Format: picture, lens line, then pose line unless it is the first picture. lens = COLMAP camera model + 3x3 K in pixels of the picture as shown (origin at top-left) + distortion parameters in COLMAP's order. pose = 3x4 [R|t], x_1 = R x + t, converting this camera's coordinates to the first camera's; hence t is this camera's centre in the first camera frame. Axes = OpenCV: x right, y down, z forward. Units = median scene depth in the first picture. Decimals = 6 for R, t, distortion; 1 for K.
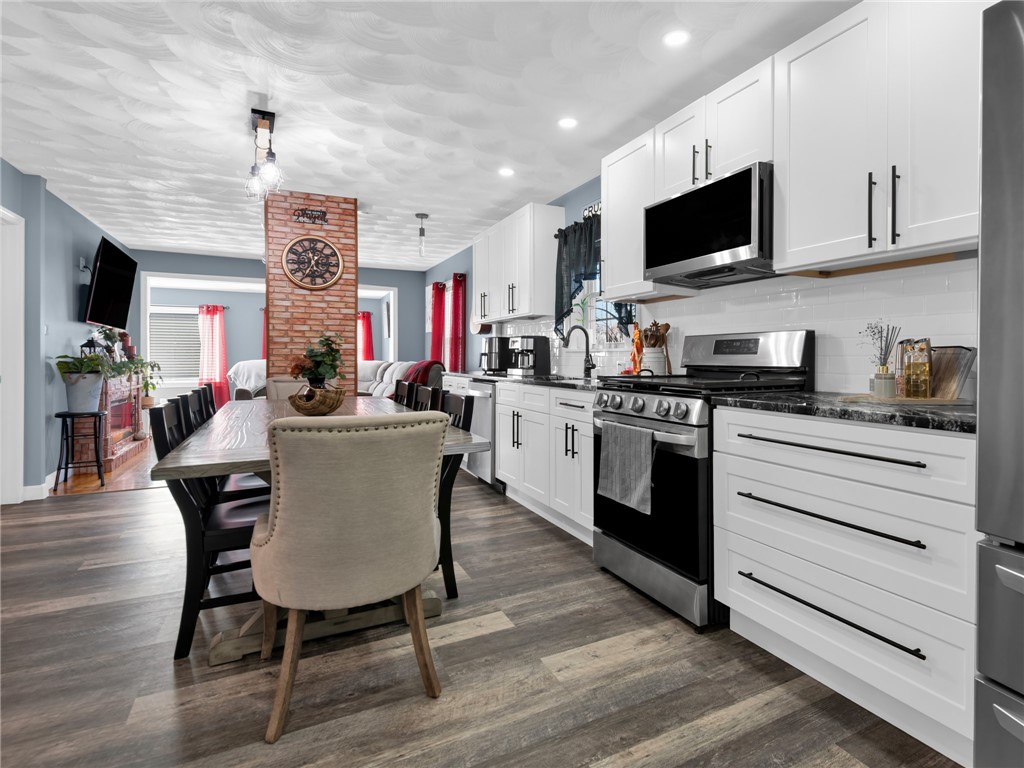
lens RADIAL K [[522.8, 0, 560.2], [0, 522.8, 355.5], [0, 0, 1]] dist [0.010033, -0.002189]
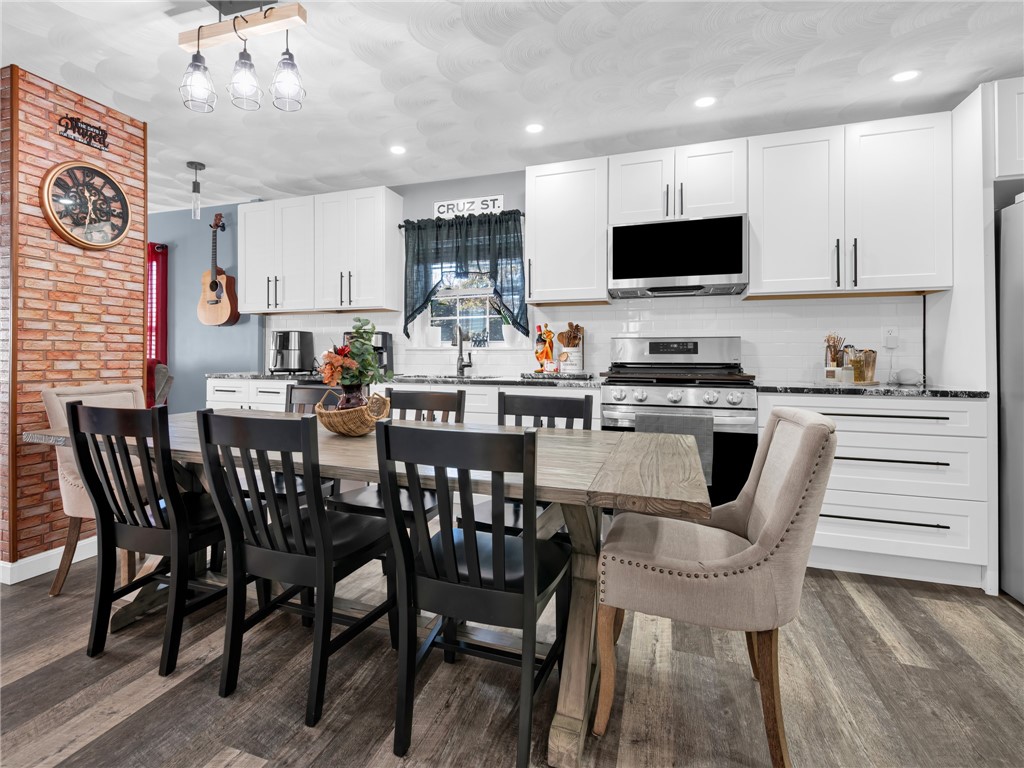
lens RADIAL K [[522.8, 0, 438.9], [0, 522.8, 345.3], [0, 0, 1]] dist [0.010033, -0.002189]
pose [[0.762878, 0.013682, 0.646398, -0.572944], [-0.005293, 0.999875, -0.014917, -0.000514], [-0.646521, 0.007959, 0.762855, 0.244441]]
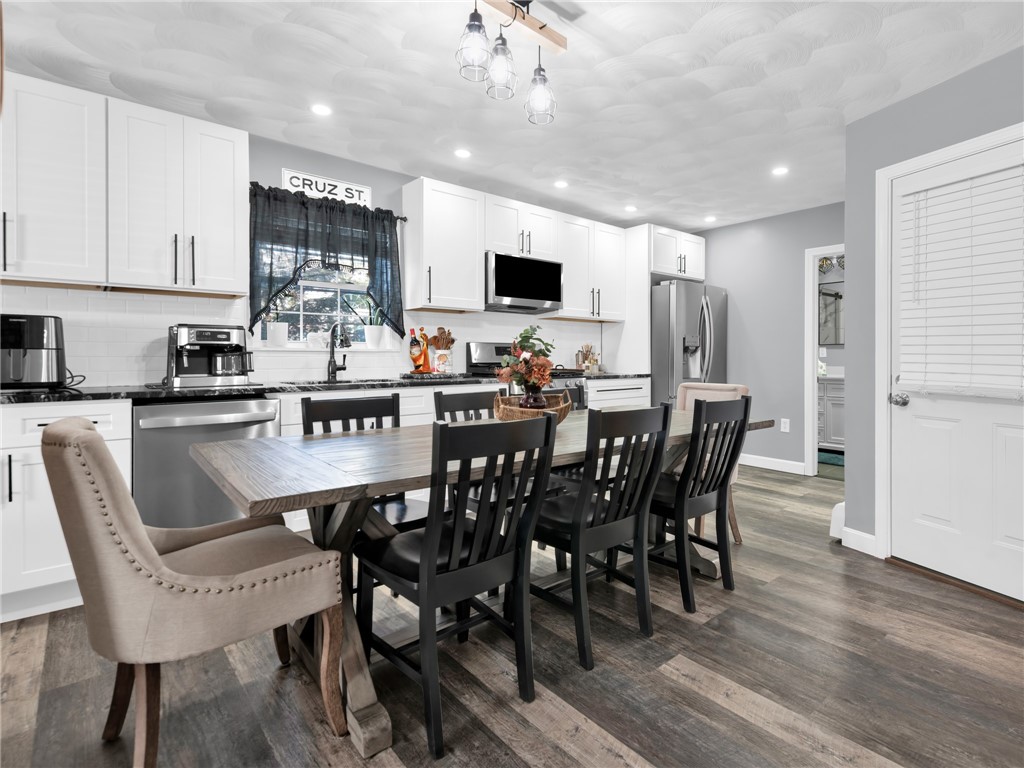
lens RADIAL K [[522.8, 0, 585.2], [0, 522.8, 358.4], [0, 0, 1]] dist [0.010033, -0.002189]
pose [[-0.271403, -0.004820, 0.962454, -0.843545], [-0.006823, 0.999972, 0.003084, -0.000085], [-0.962442, -0.005730, -0.271429, 0.758231]]
